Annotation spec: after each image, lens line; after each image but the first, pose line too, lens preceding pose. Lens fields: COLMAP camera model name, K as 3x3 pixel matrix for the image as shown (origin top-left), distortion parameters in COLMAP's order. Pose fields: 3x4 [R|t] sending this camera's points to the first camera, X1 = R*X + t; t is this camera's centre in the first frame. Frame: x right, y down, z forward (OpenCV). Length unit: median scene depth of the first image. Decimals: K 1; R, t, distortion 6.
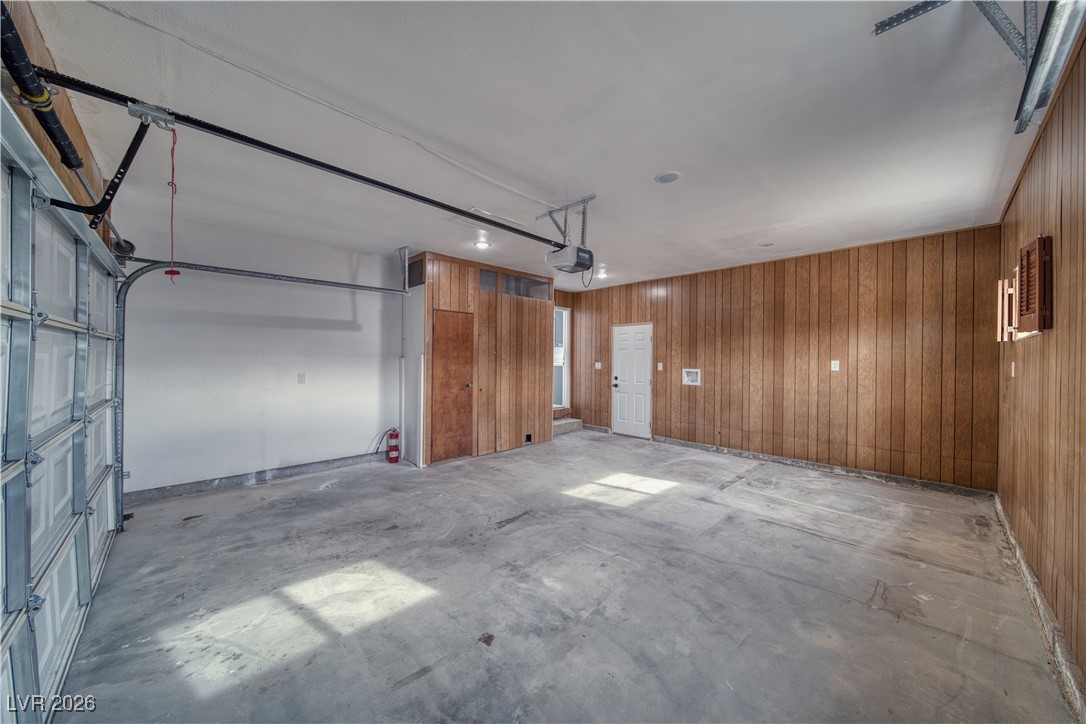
lens RADIAL K [[379.8, 0, 543.2], [0, 379.8, 360.4], [0, 0, 1]] dist [-0.003221, -0.000383]
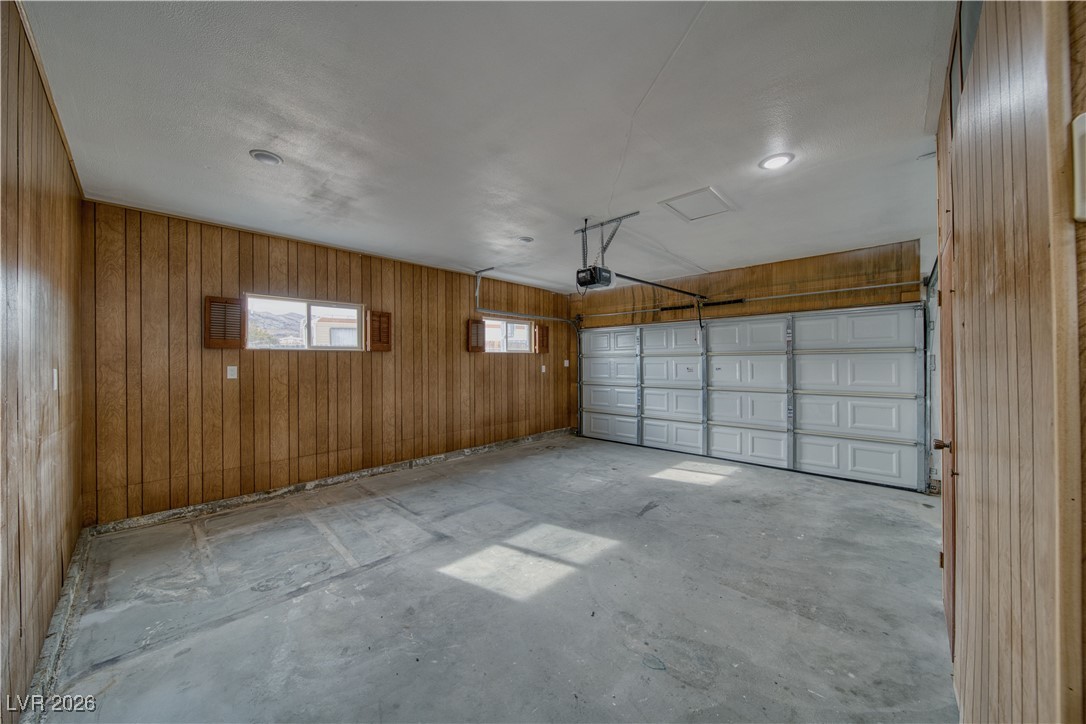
lens RADIAL K [[379.8, 0, 543.2], [0, 379.8, 360.4], [0, 0, 1]] dist [-0.003221, -0.000383]
pose [[-0.998636, -0.003624, -0.052083, 0.261610], [-0.003655, 0.999993, 0.000493, -0.015835], [0.052081, 0.000683, -0.998643, 1.919286]]
